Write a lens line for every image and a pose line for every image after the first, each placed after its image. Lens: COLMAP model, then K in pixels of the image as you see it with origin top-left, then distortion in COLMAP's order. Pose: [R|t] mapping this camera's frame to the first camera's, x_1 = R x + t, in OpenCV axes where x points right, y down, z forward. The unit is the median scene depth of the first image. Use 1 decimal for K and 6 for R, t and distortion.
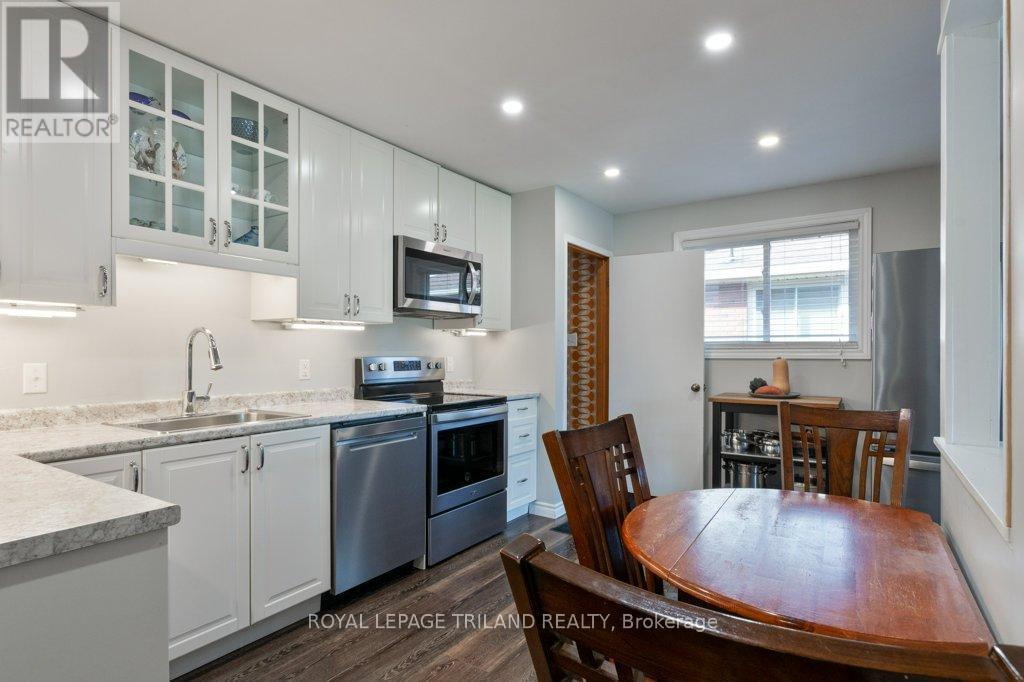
lens RADIAL K [[534.0, 0, 510.2], [0, 534.0, 357.6], [0, 0, 1]] dist [-0.005777, -0.001615]
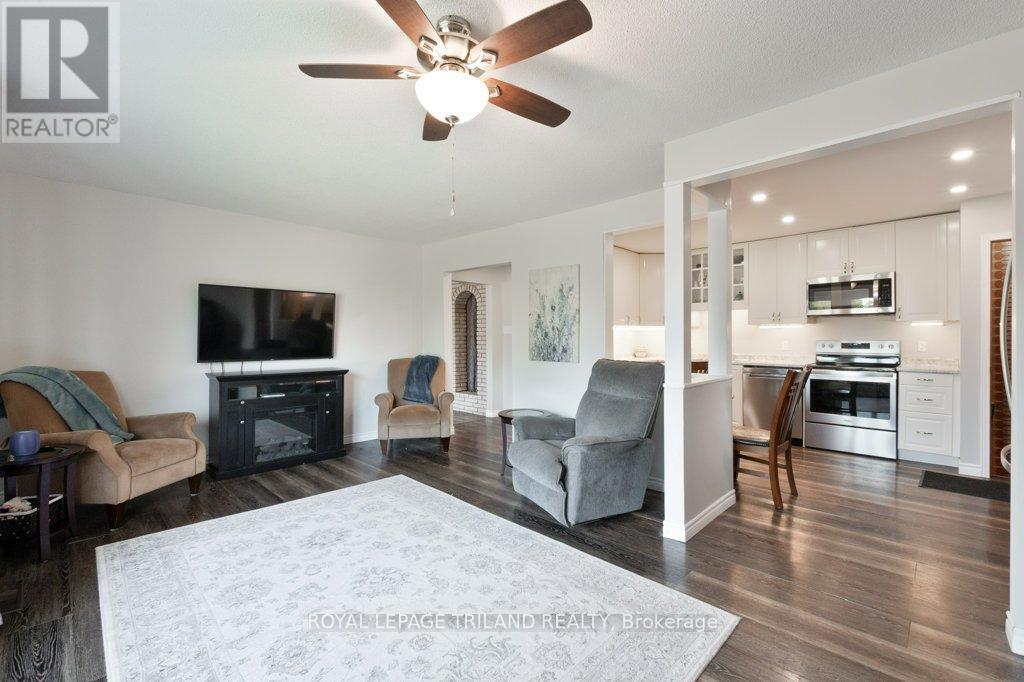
lens RADIAL K [[446.4, 0, 515.9], [0, 446.4, 337.7], [0, 0, 1]] dist [0.001715, 0.000439]
pose [[-0.165530, 0.000507, -0.986205, 1.464463], [-0.004621, 0.999988, 0.001290, -0.007089], [0.986194, 0.004770, -0.165526, 0.193222]]
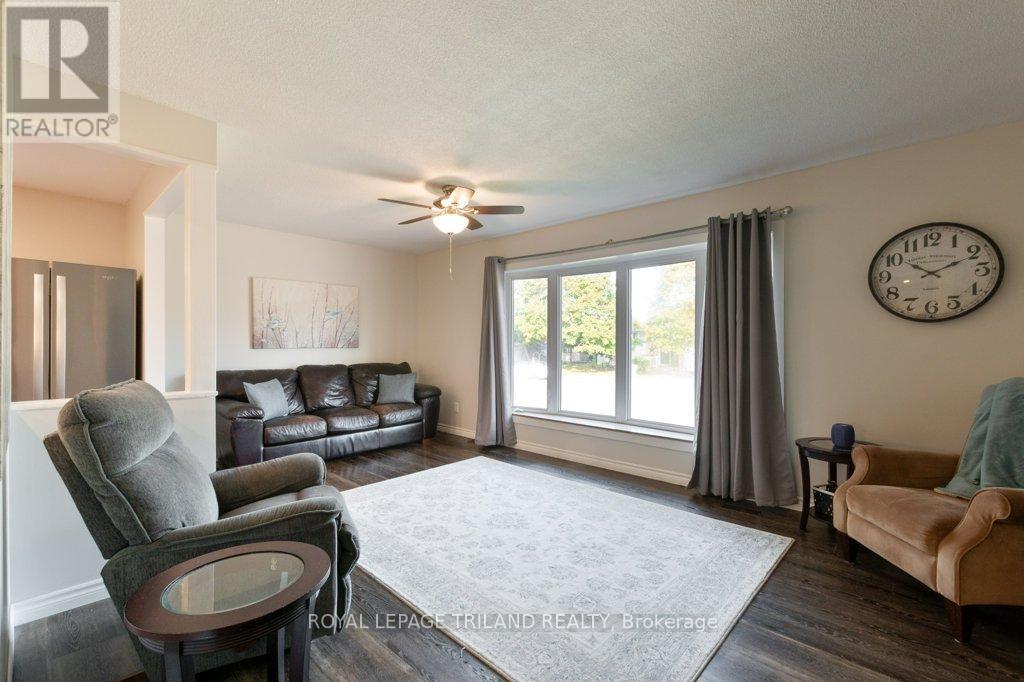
lens RADIAL K [[446.4, 0, 507.4], [0, 446.4, 343.0], [0, 0, 1]] dist [0.001715, 0.000439]
pose [[0.159332, 0.000030, 0.987225, -0.044159], [0.005876, 0.999982, -0.000978, 0.001795], [-0.987208, 0.005957, 0.159329, -0.261048]]
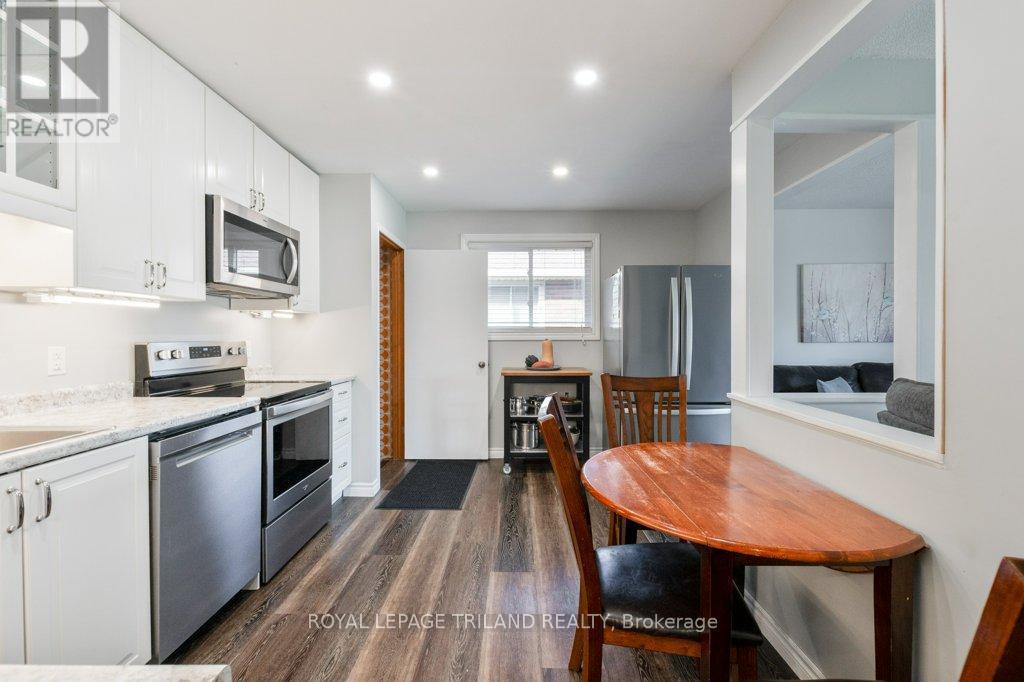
lens RADIAL K [[442.5, 0, 514.7], [0, 442.5, 339.4], [0, 0, 1]] dist [-0.004168, -0.000868]
pose [[0.831171, -0.006838, 0.555975, -0.186083], [0.006503, 0.999976, 0.002578, -0.003258], [-0.555979, 0.001473, 0.831195, 0.158779]]
